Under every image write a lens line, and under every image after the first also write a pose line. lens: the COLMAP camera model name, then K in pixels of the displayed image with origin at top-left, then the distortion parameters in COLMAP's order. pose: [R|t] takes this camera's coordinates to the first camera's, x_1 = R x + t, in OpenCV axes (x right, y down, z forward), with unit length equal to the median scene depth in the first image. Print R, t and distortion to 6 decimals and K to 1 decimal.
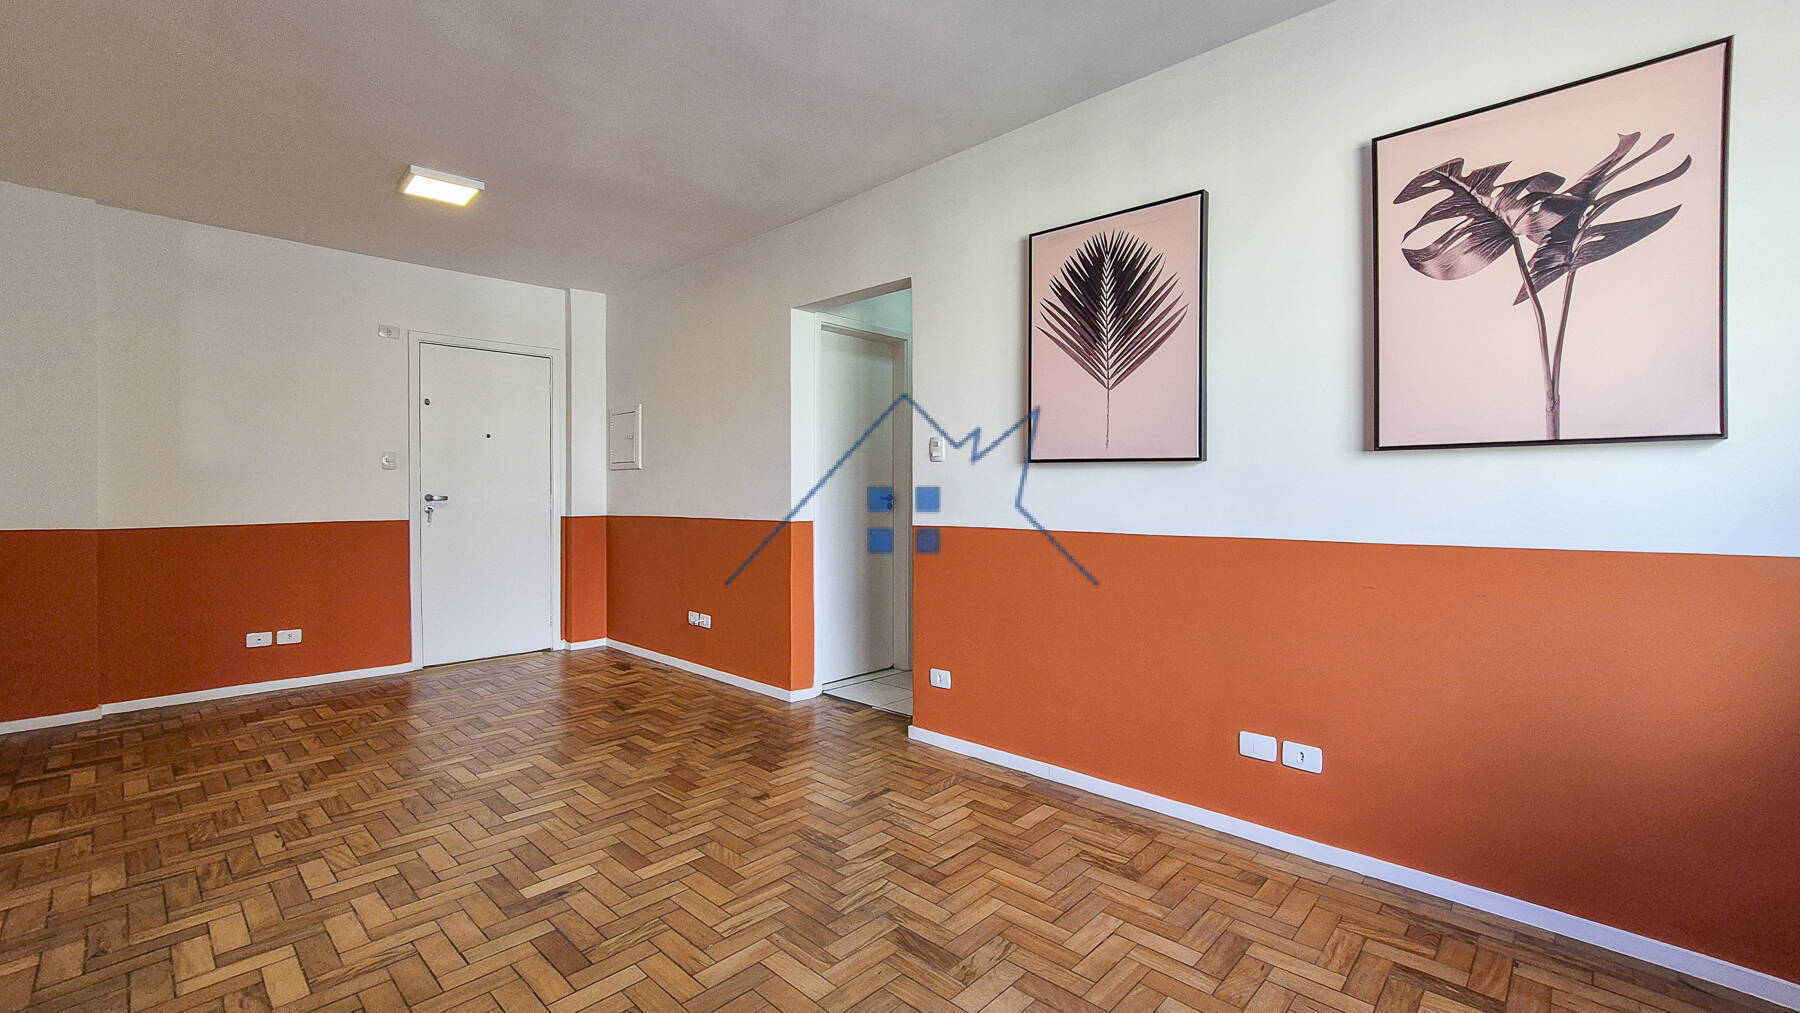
lens RADIAL K [[841.0, 0, 847.4], [0, 841.0, 498.0], [0, 0, 1]] dist [-0.028230, 0.016443]
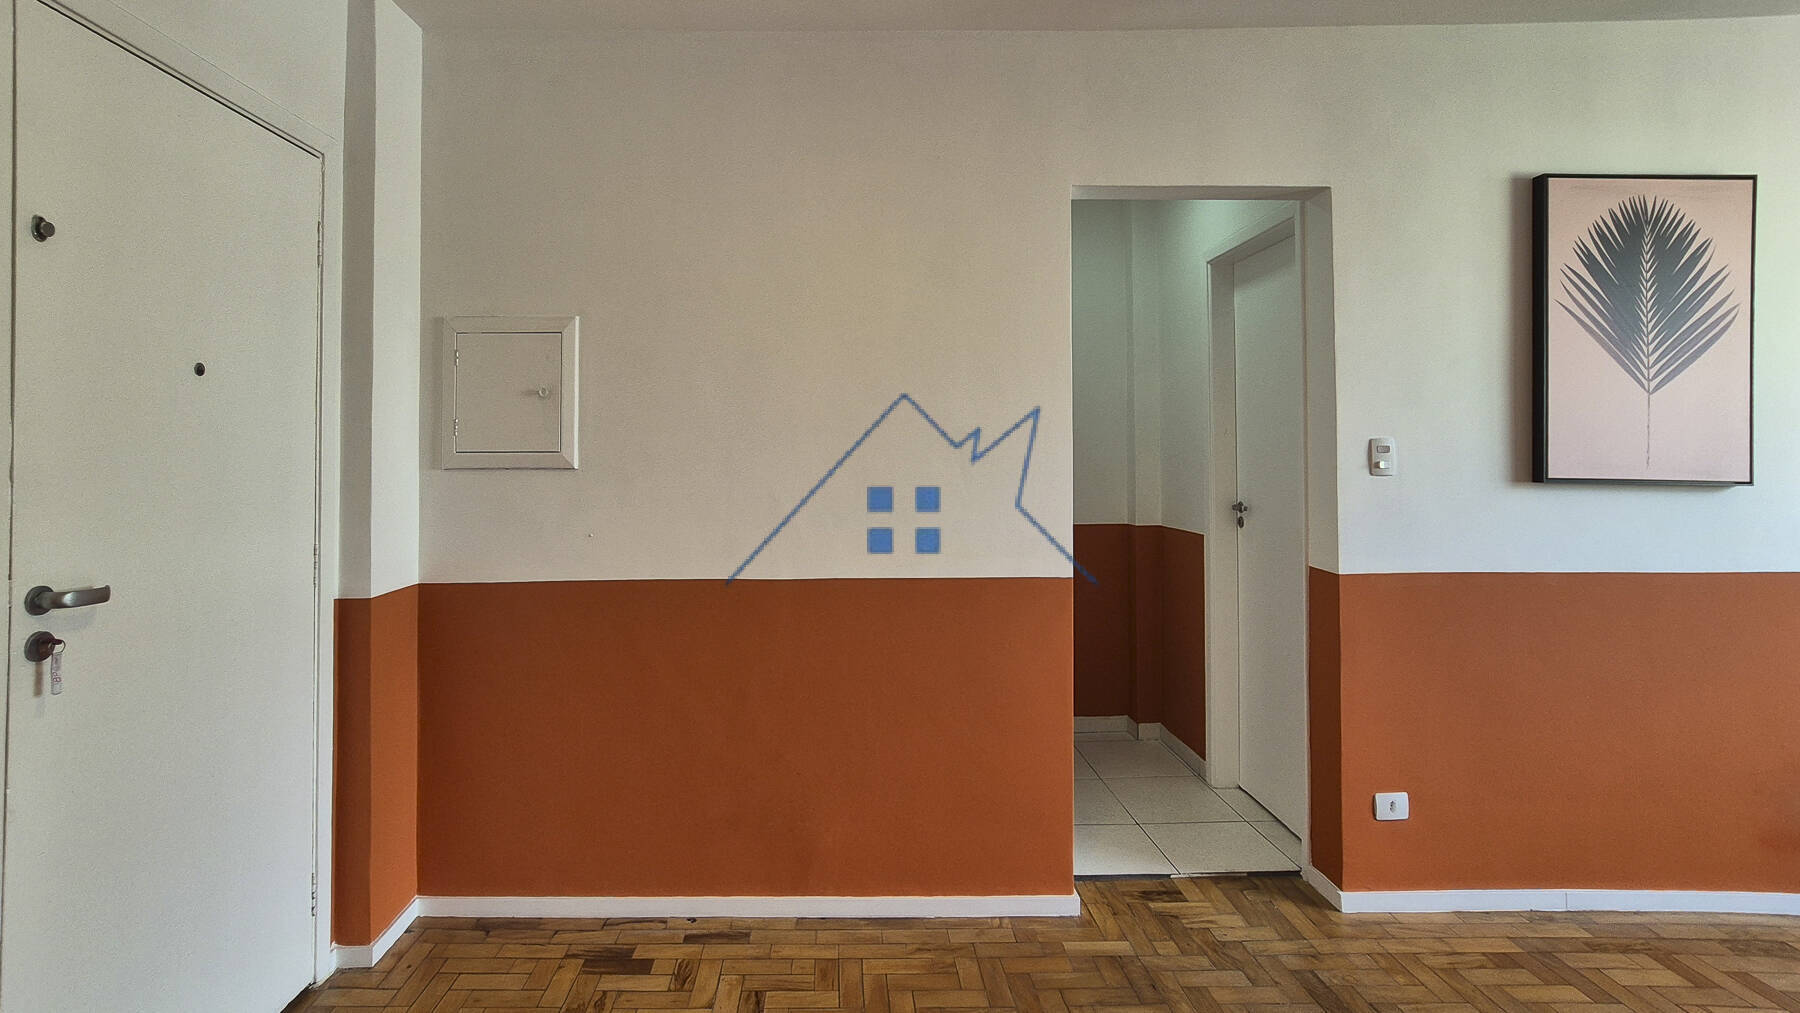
lens RADIAL K [[841.0, 0, 847.4], [0, 841.0, 498.0], [0, 0, 1]] dist [-0.028230, 0.016443]
pose [[0.670642, 0.016243, 0.741603, -0.794444], [0.005789, 0.999615, -0.027129, -0.012859], [-0.741758, 0.022487, 0.670290, 1.049915]]
